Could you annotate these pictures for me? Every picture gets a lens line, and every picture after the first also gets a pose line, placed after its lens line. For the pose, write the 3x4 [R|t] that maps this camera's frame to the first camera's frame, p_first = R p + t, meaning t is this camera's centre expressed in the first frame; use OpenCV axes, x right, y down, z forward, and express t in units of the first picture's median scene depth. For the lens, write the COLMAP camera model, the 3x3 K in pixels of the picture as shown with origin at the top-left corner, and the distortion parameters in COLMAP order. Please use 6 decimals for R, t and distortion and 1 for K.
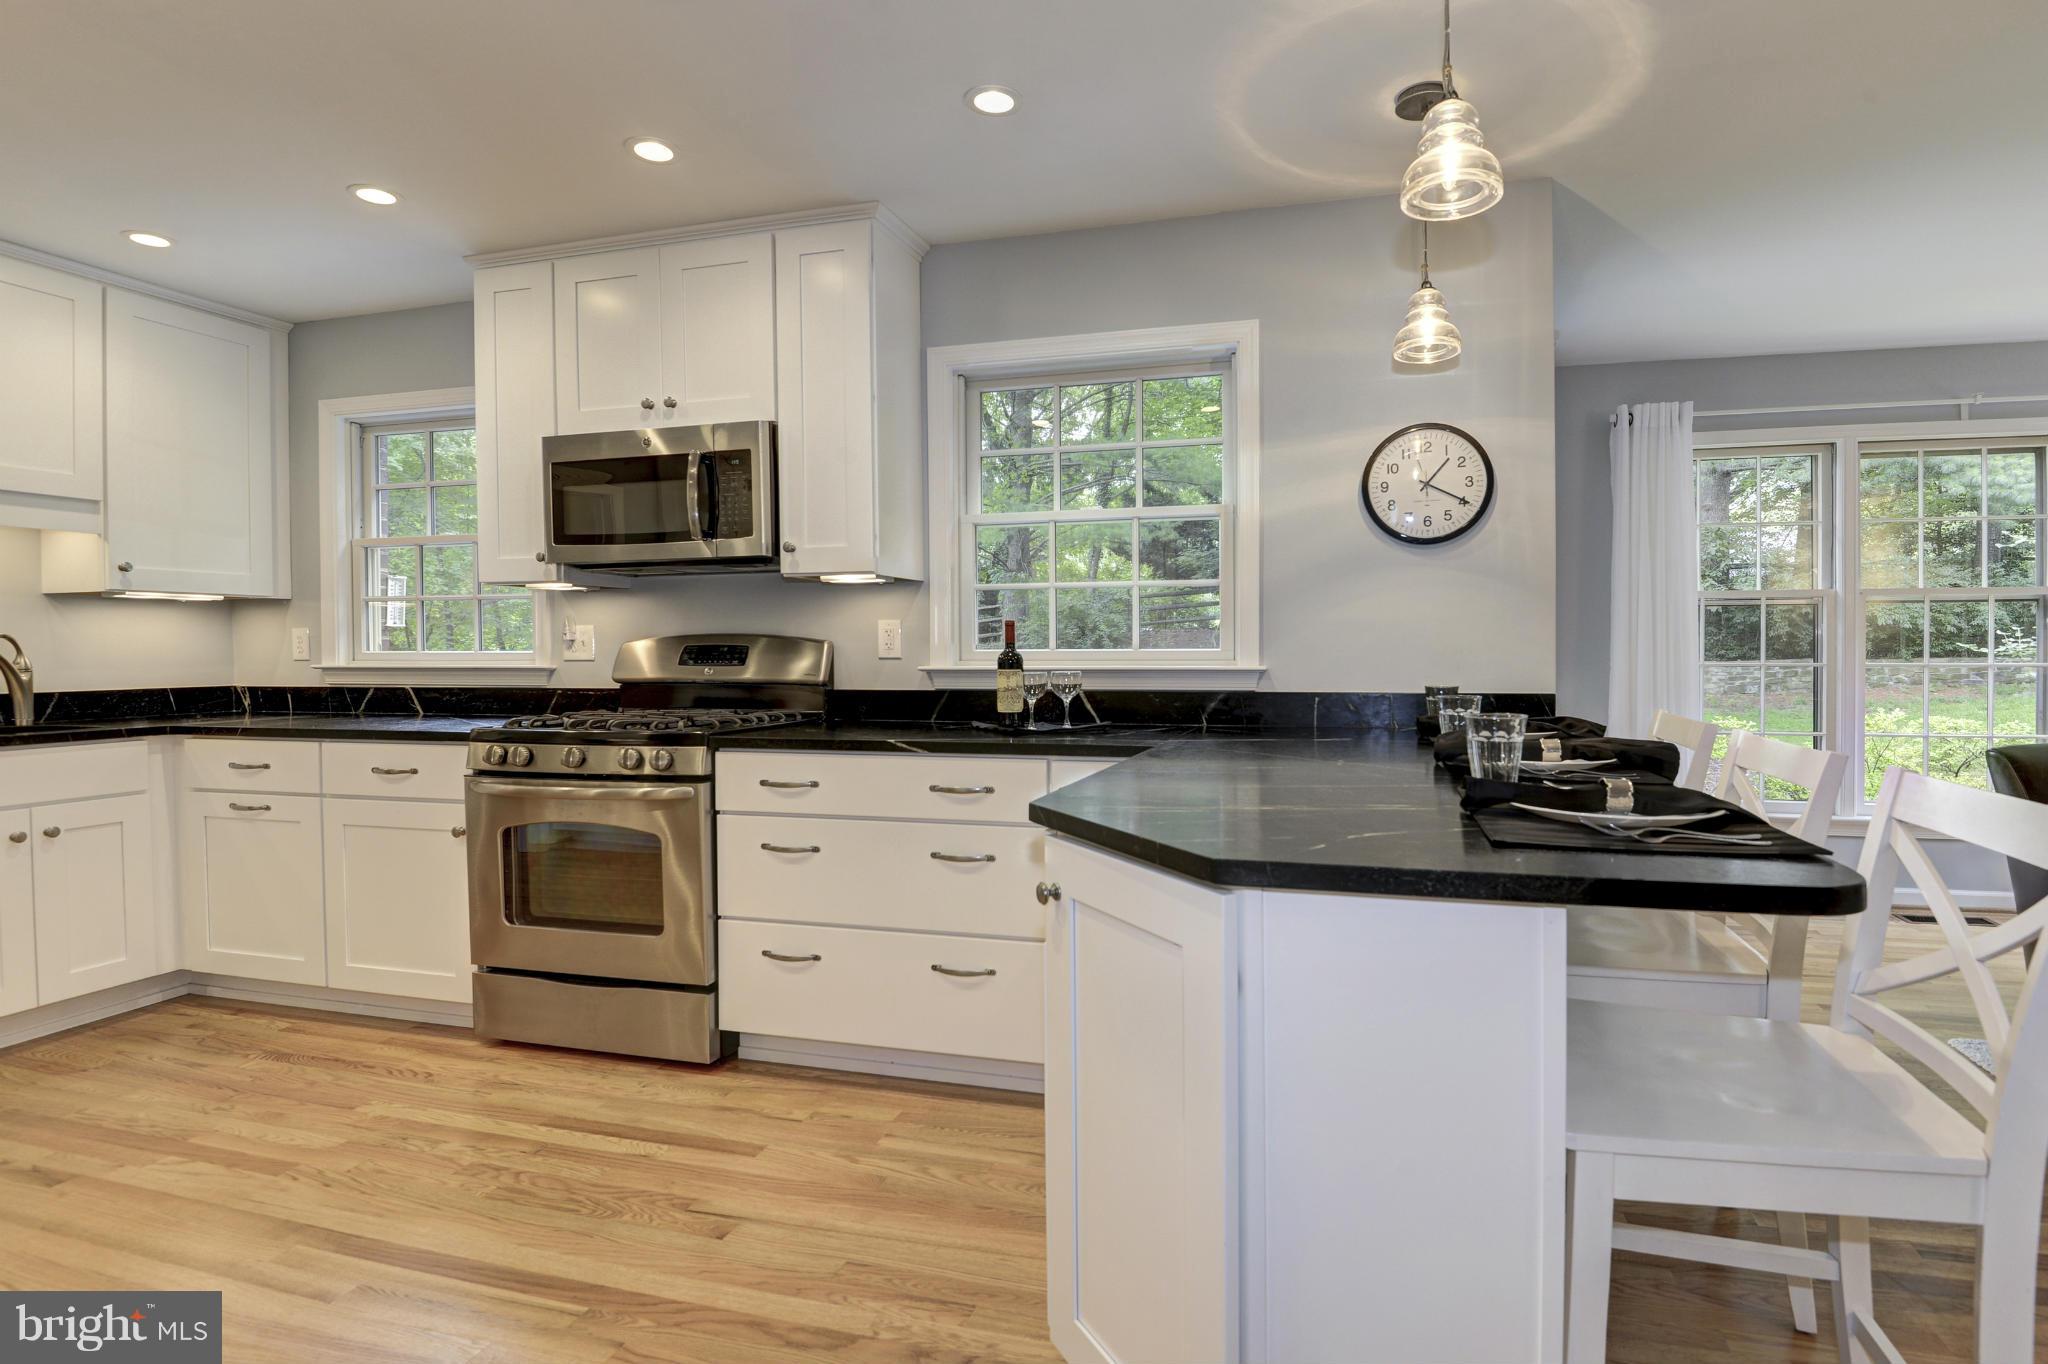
lens RADIAL K [[991.4, 0, 1028.4], [0, 991.4, 681.5], [0, 0, 1]] dist [-0.028423, -0.000752]
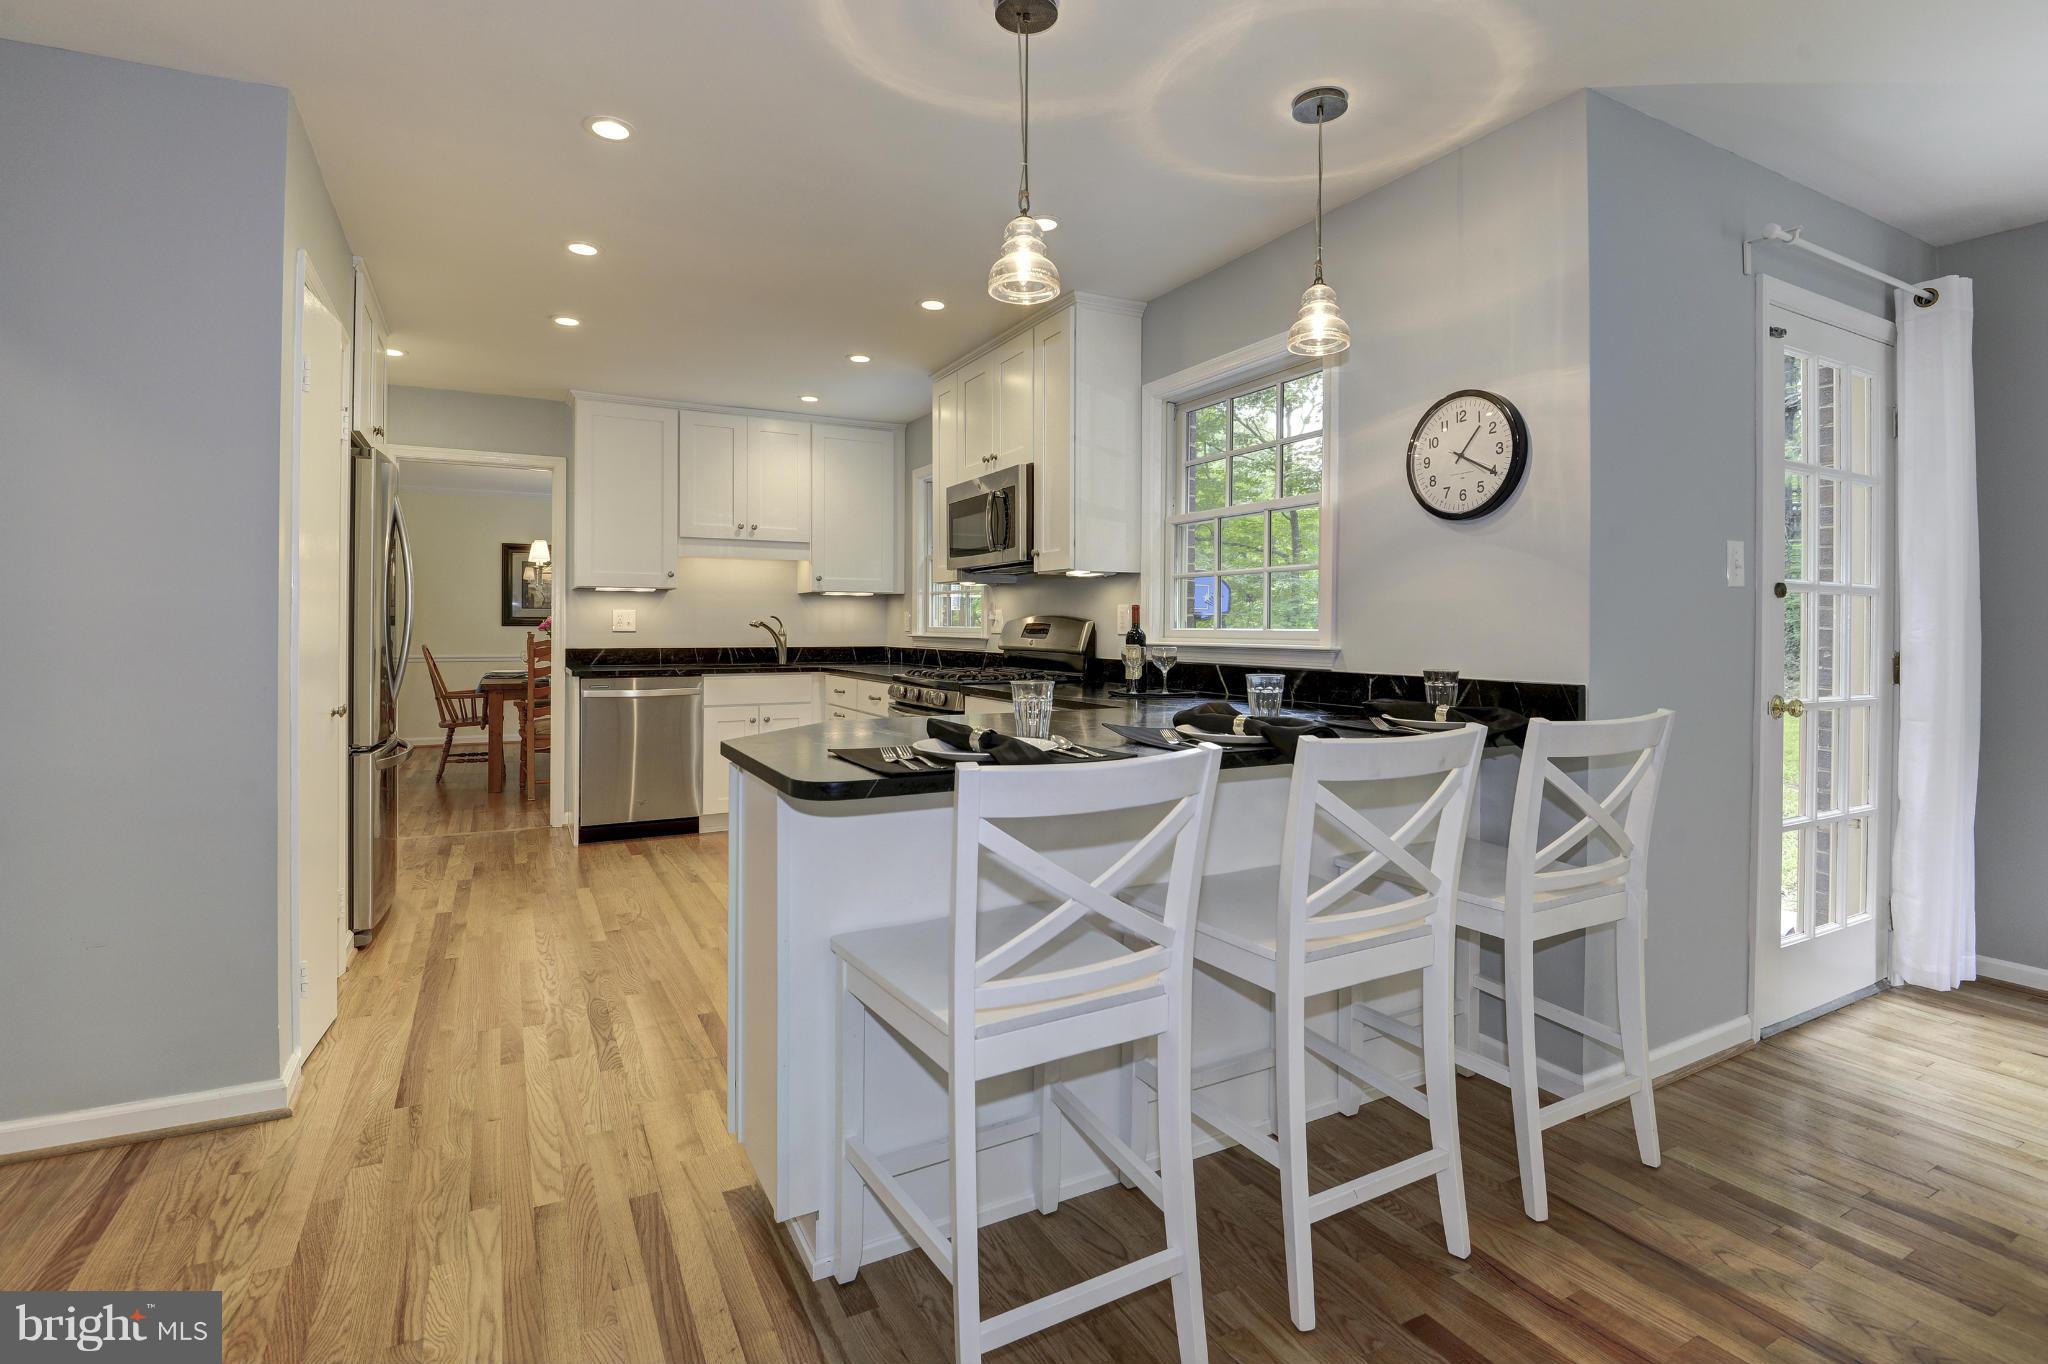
lens RADIAL K [[991.4, 0, 1020.7], [0, 991.4, 632.3], [0, 0, 1]] dist [-0.028423, -0.000752]
pose [[0.667847, 0.010902, -0.744219, 0.775905], [-0.031893, 0.999394, -0.013980, -0.005085], [0.743615, 0.033072, 0.667789, 0.062244]]
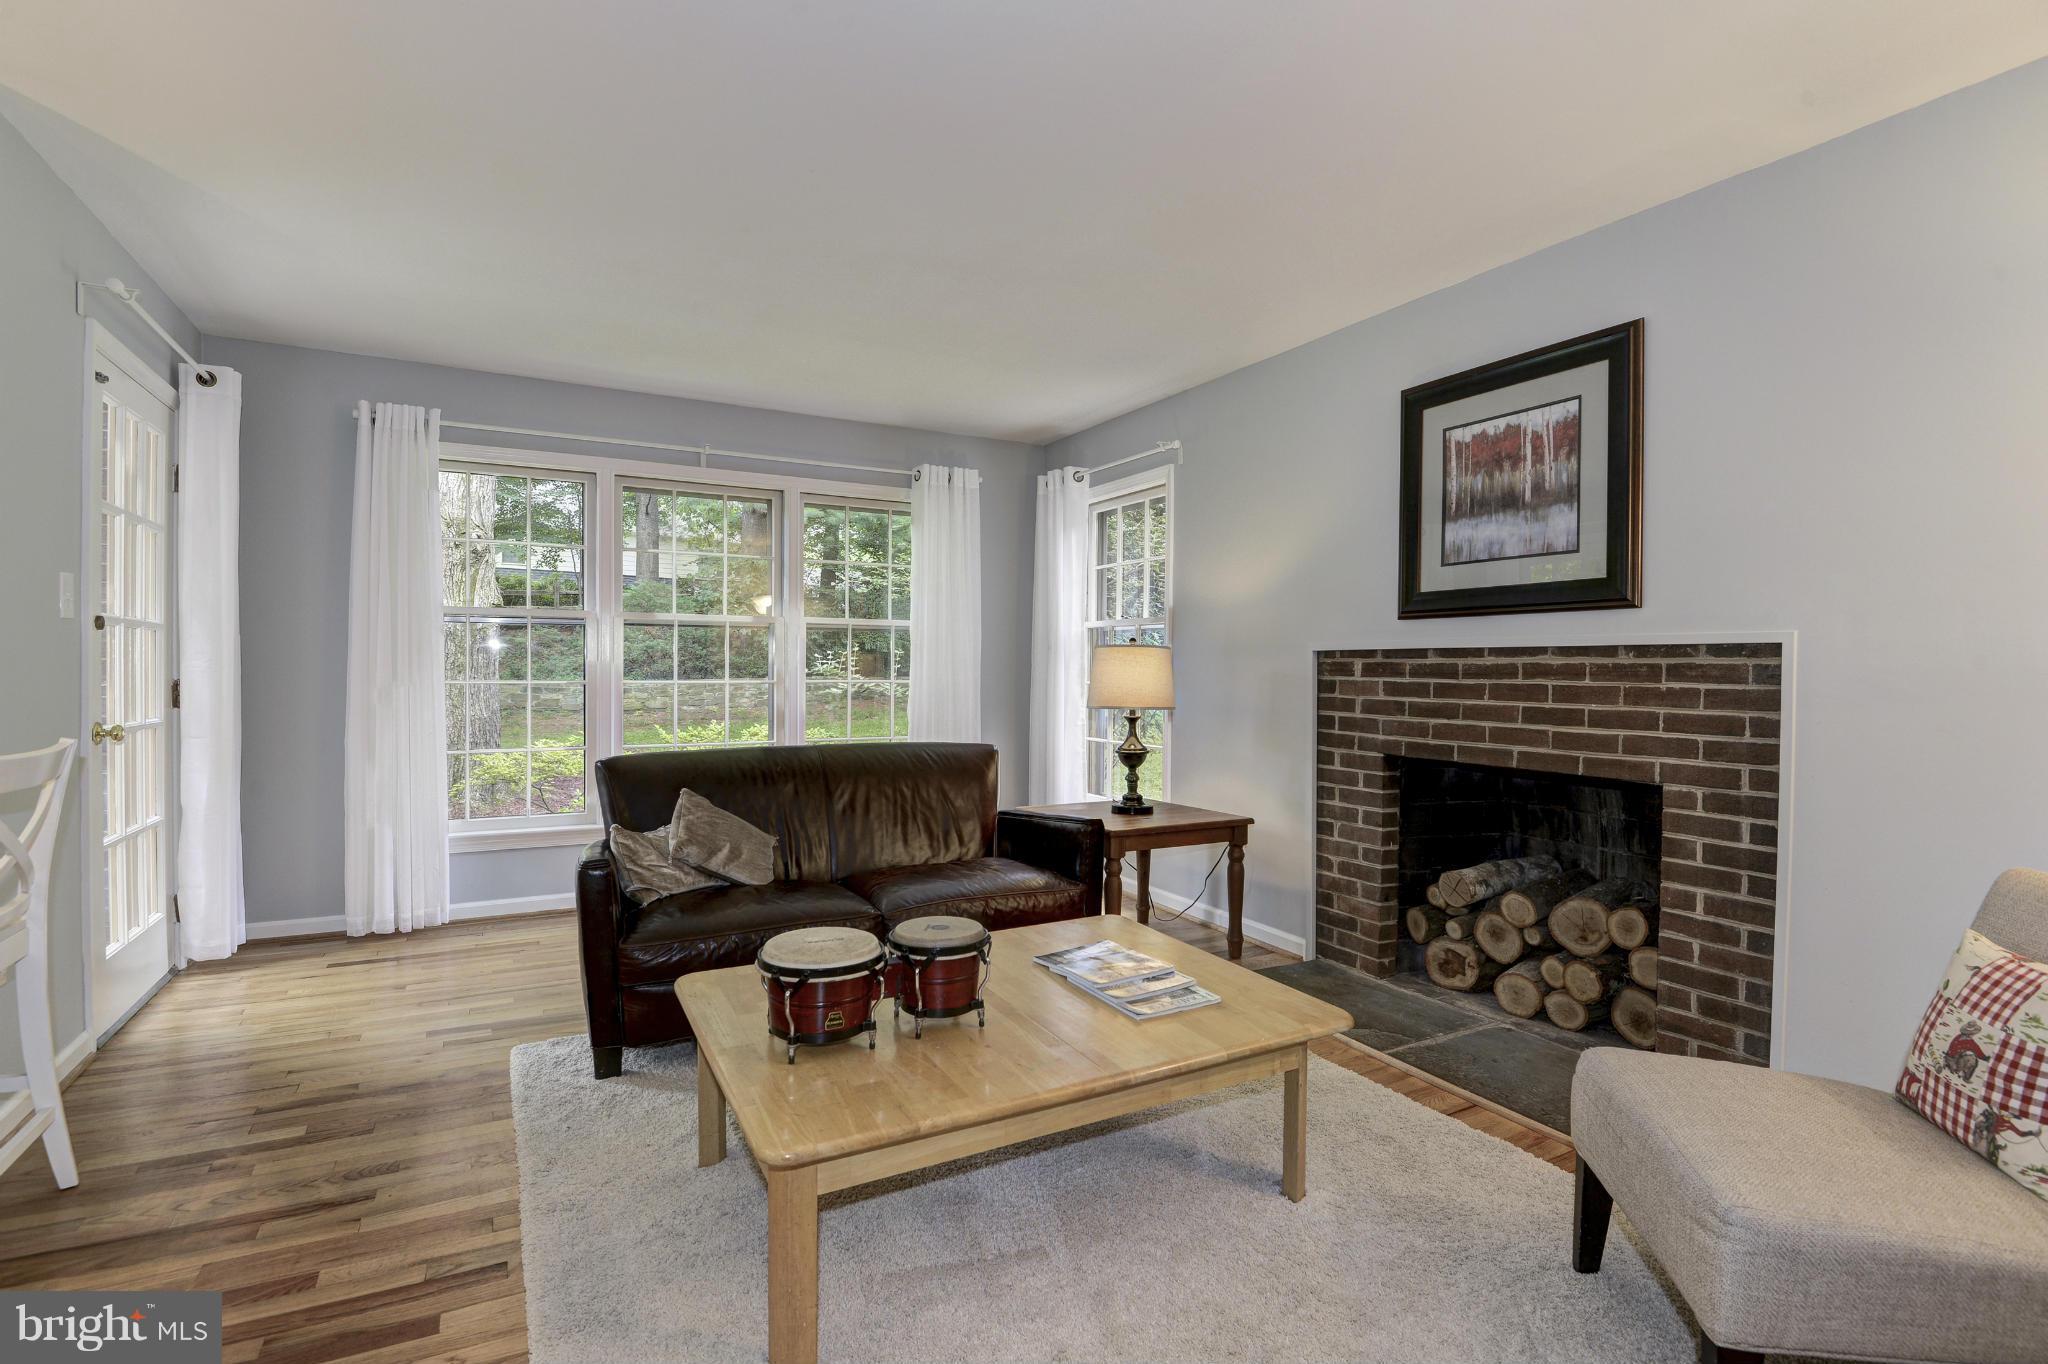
lens RADIAL K [[991.4, 0, 1025.3], [0, 991.4, 678.6], [0, 0, 1]] dist [-0.028423, -0.000752]
pose [[0.734423, 0.008086, 0.678644, 0.594021], [0.005362, 0.999829, -0.017716, -0.002355], [-0.678671, 0.016650, 0.734254, -0.125162]]
